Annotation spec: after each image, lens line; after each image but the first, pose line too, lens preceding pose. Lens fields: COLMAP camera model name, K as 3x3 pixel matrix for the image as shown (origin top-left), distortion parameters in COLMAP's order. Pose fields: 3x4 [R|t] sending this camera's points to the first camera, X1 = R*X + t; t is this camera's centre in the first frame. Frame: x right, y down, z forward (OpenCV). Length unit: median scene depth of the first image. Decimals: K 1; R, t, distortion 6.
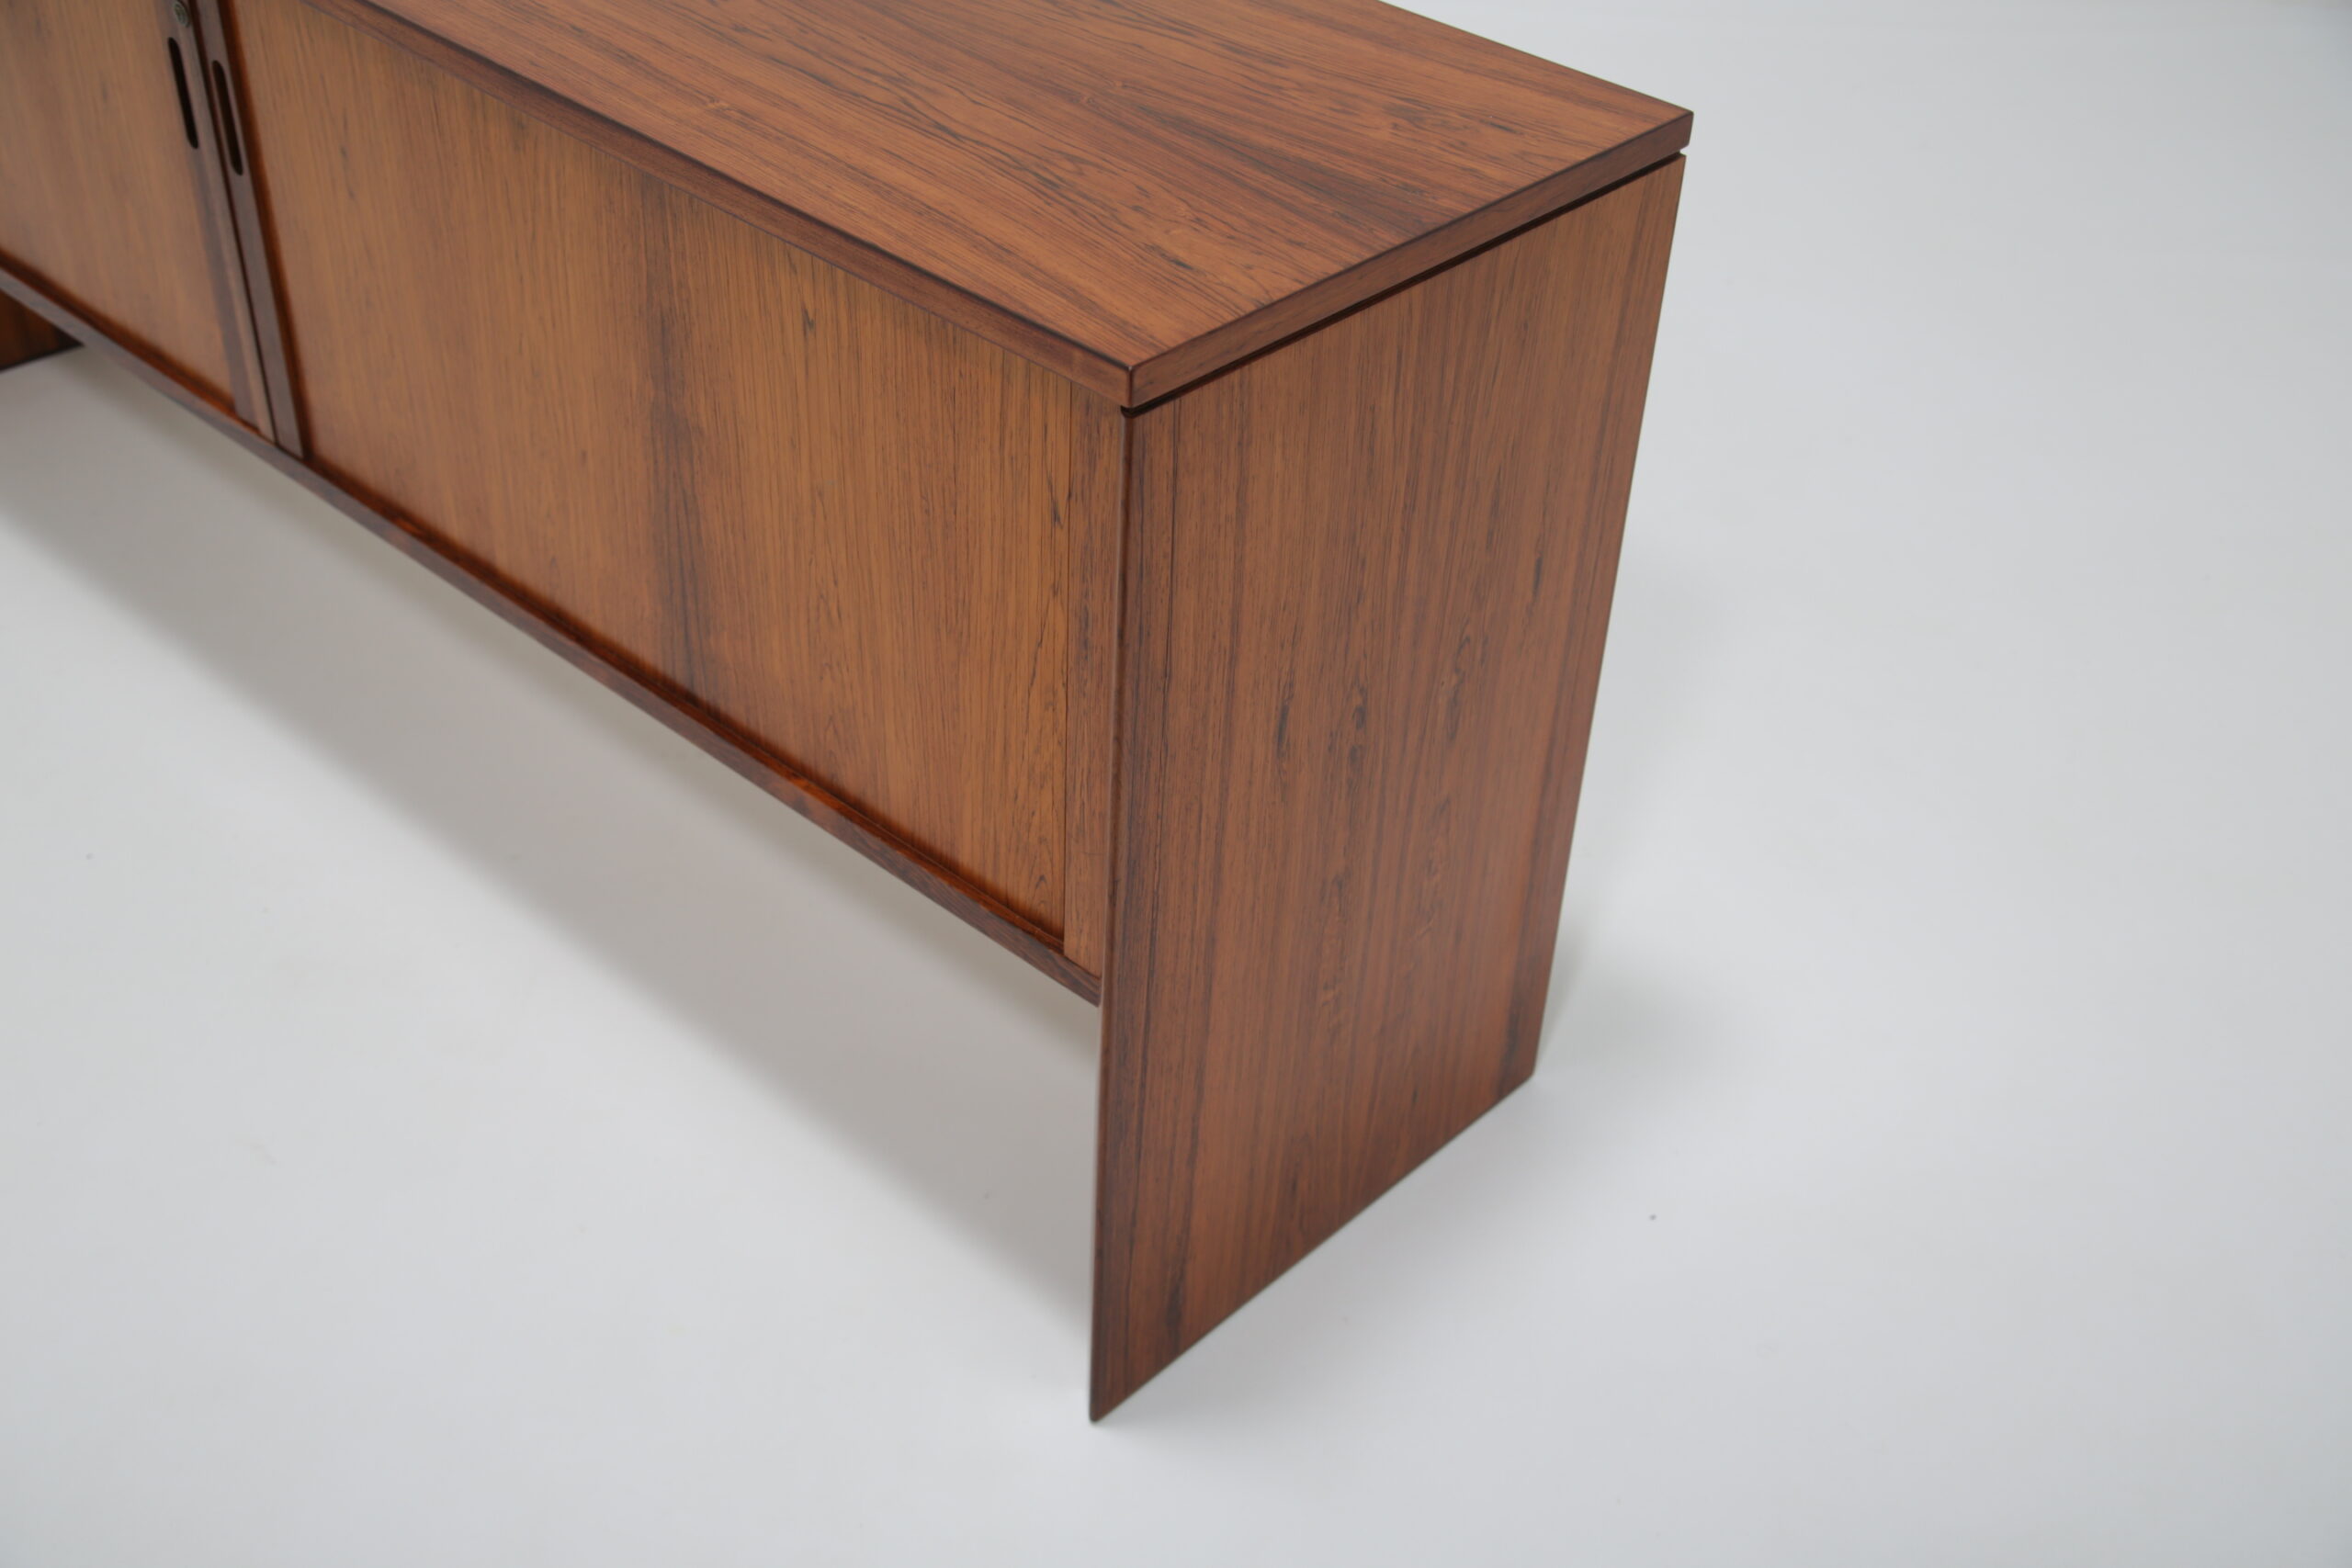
lens RADIAL K [[2649.1, 0, 1168.9], [0, 2649.1, 792.8], [0, 0, 1]] dist [0.046374, 0.000000]
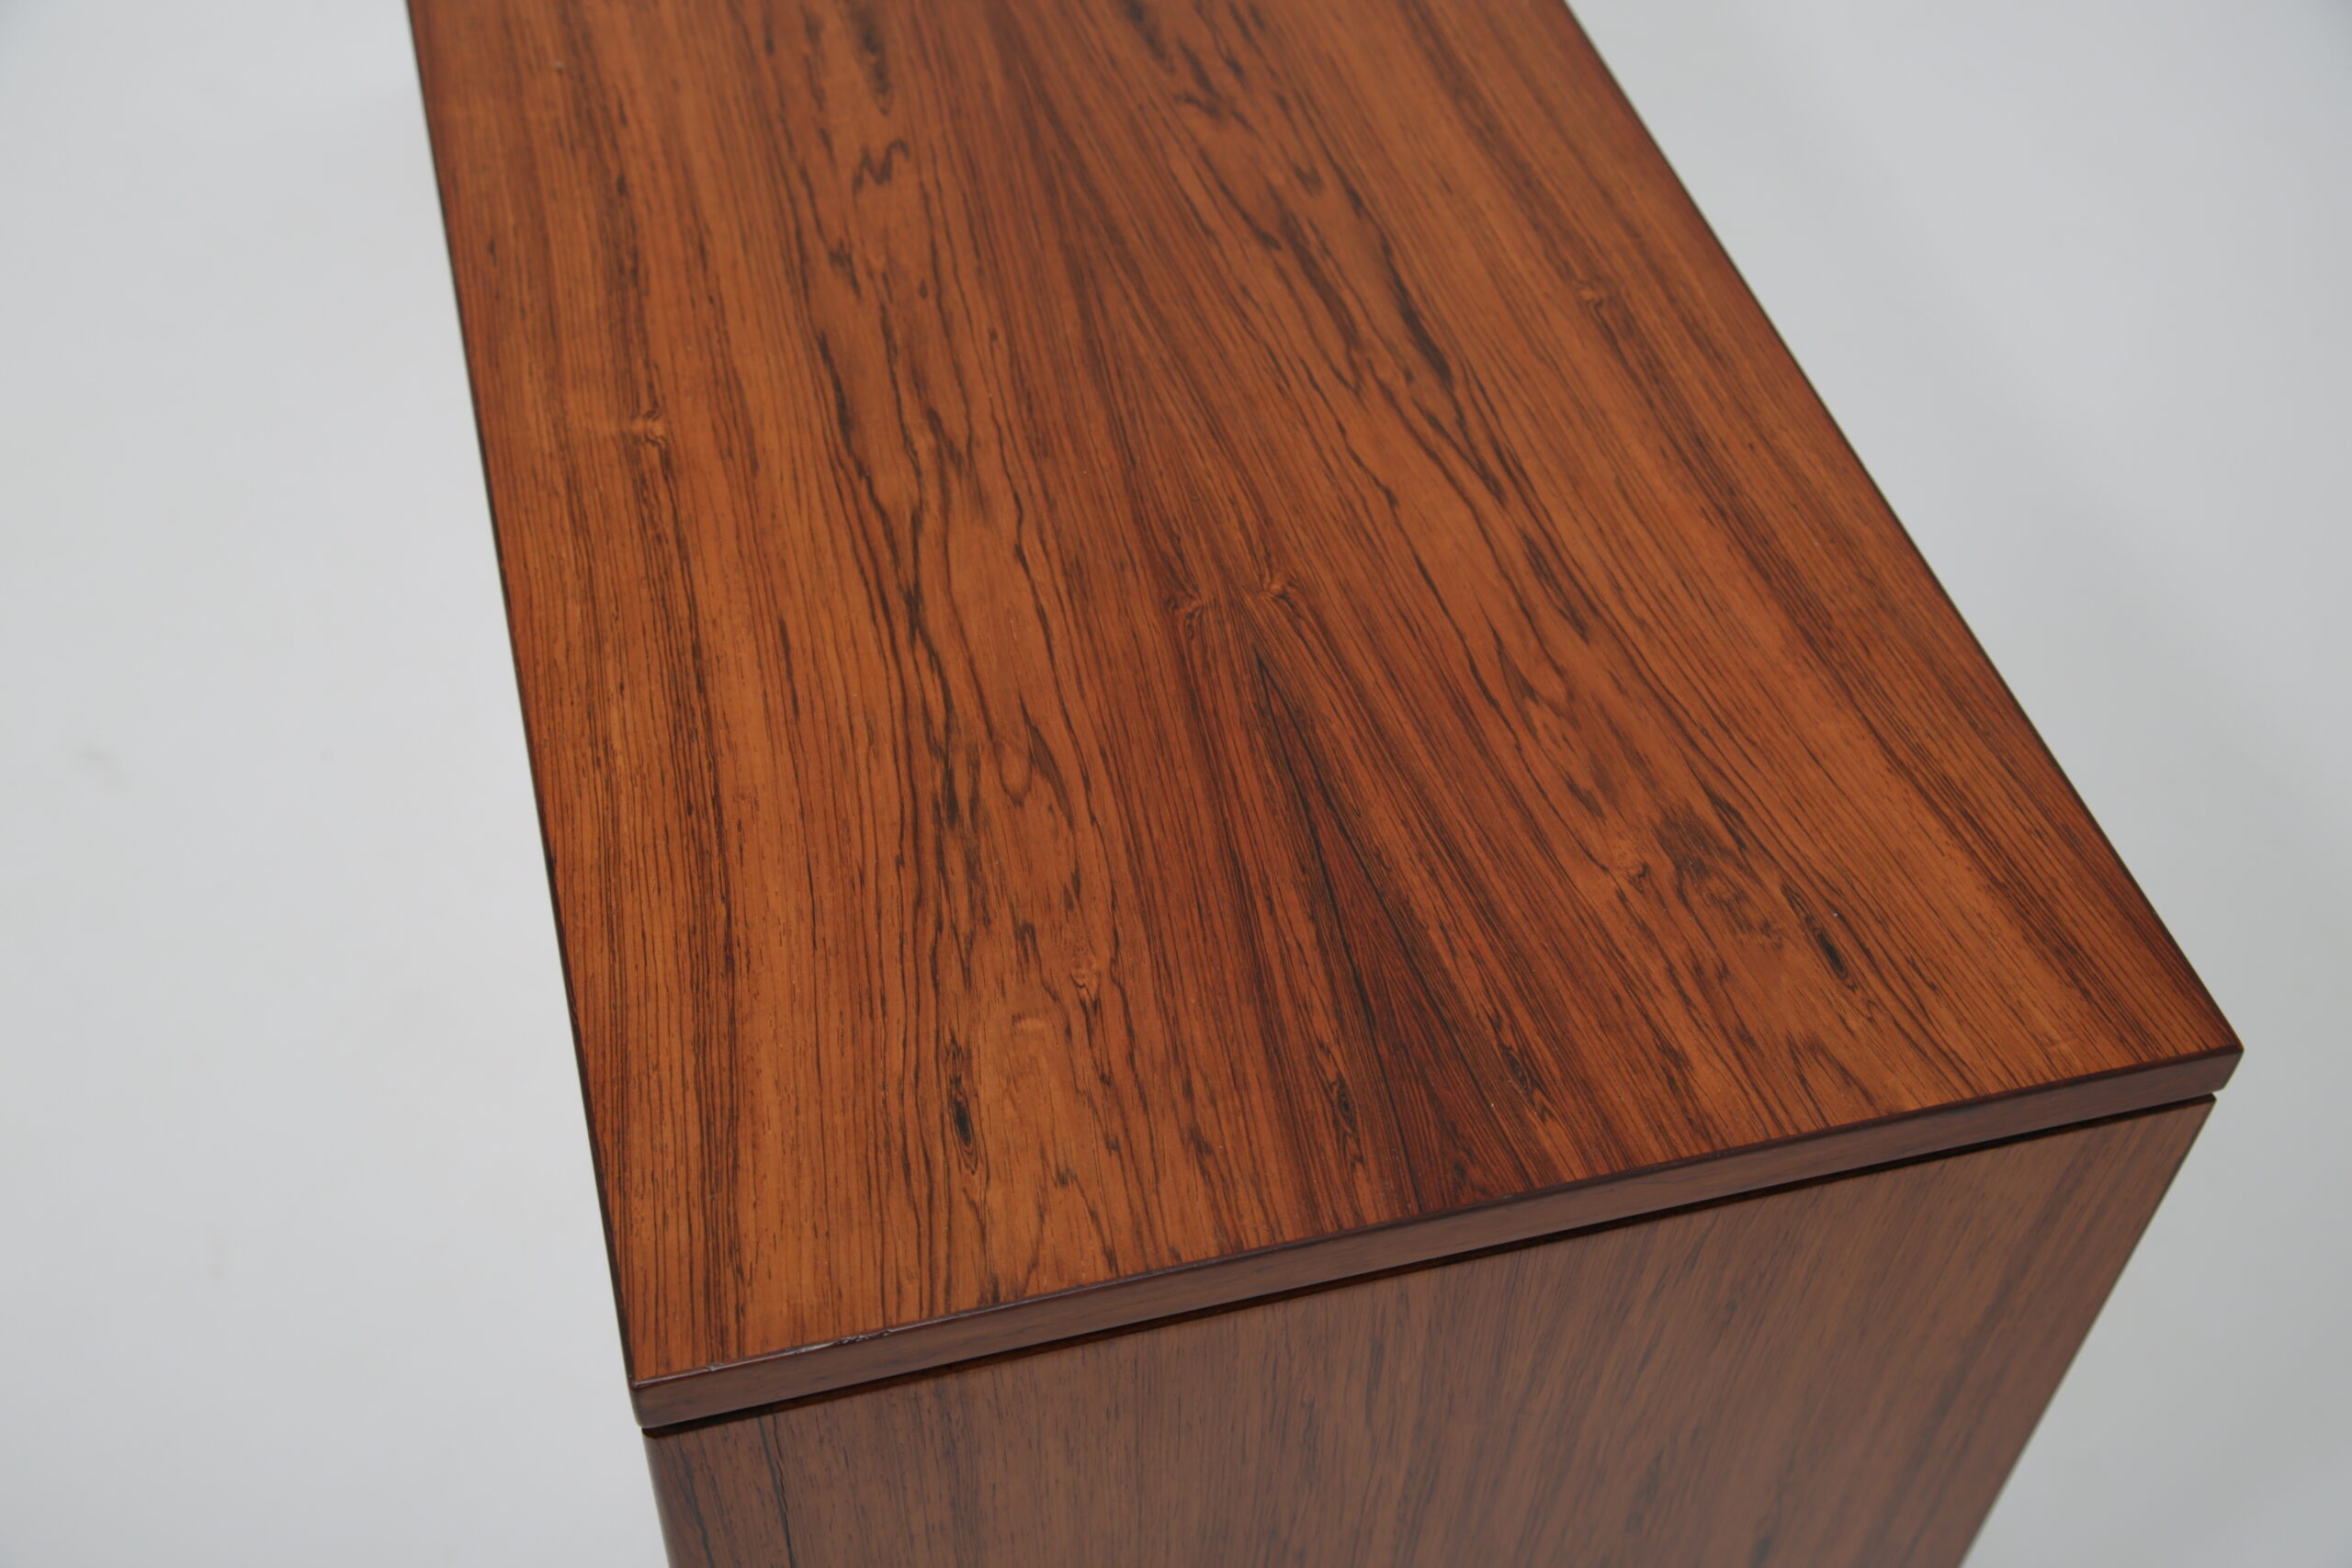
lens RADIAL K [[2750.0, 0, 1166.8], [0, 2750.0, 780.6], [0, 0, 1]] dist [0.039504, 0.000000]
pose [[0.851899, 0.385281, -0.354720, 0.193555], [-0.317299, 0.918572, 0.235683, -0.368415], [0.416640, -0.088226, 0.904780, 0.451126]]
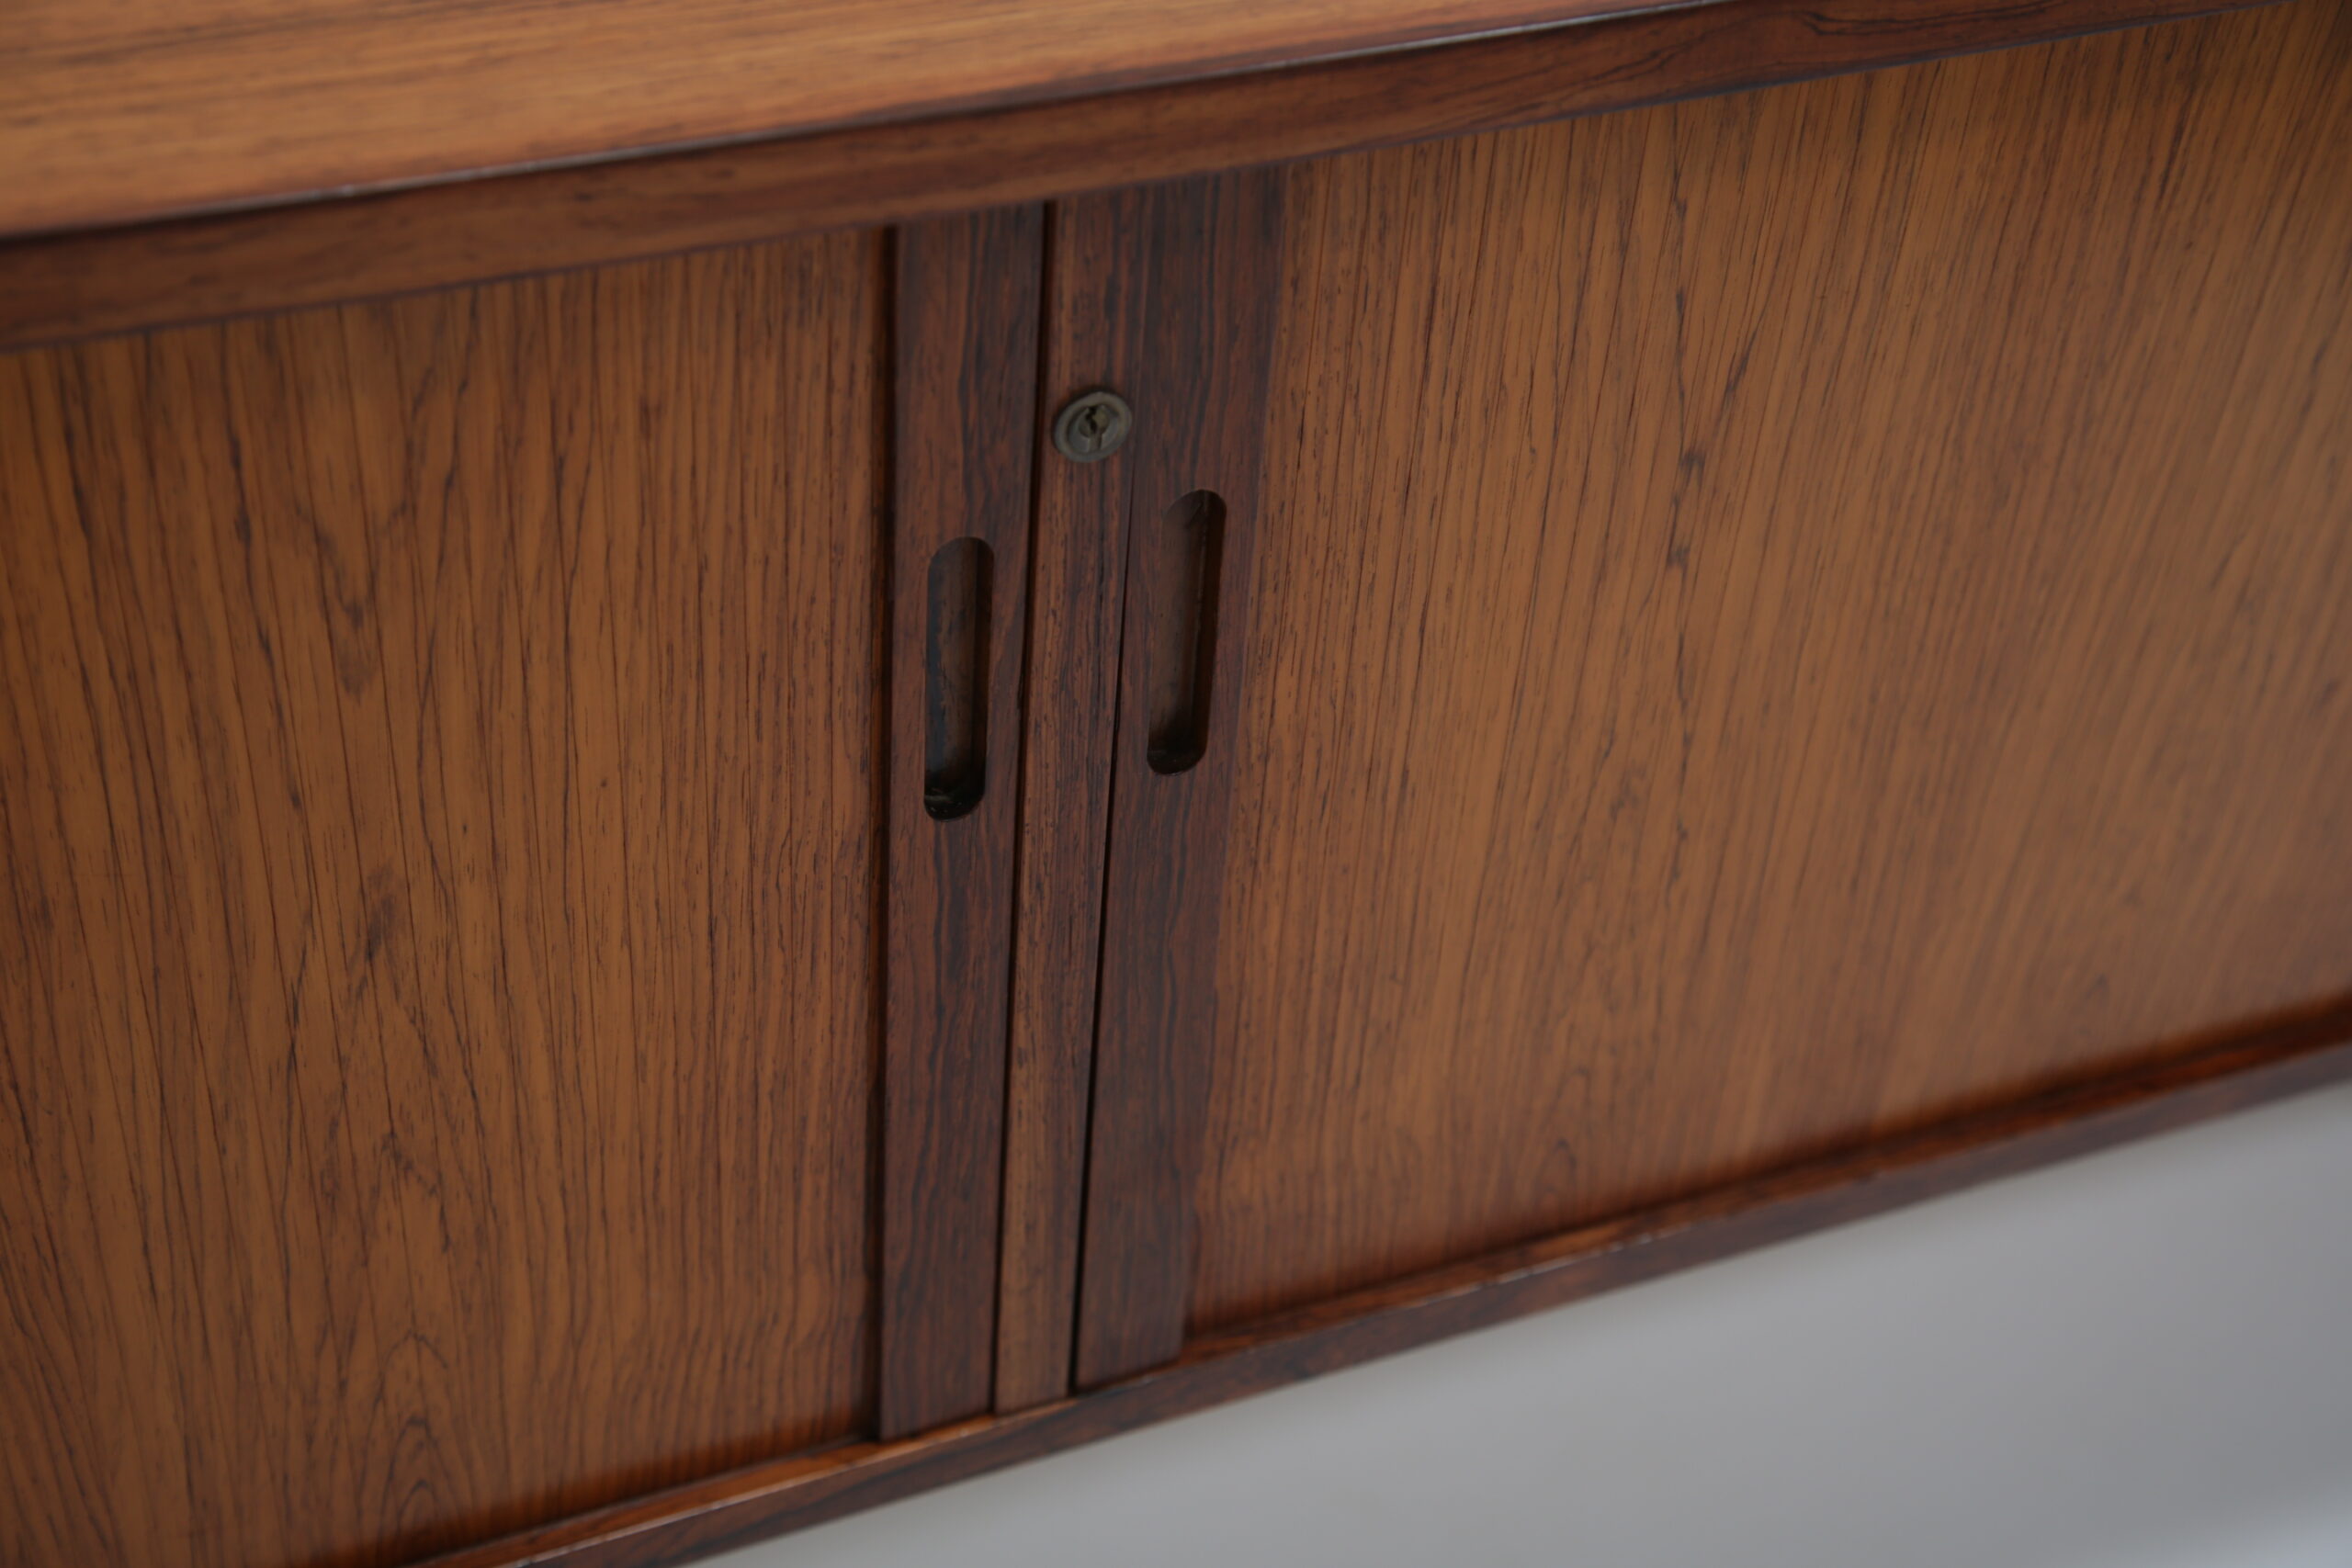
lens RADIAL K [[3331.3, 0, 1176.4], [0, 3331.3, 793.3], [0, 0, 1]] dist [0.114331, 0.000000]
pose [[0.411120, -0.604983, 0.681891, -0.776178], [0.494055, 0.776517, 0.391065, -0.479789], [-0.766088, 0.176117, 0.618136, 0.905320]]
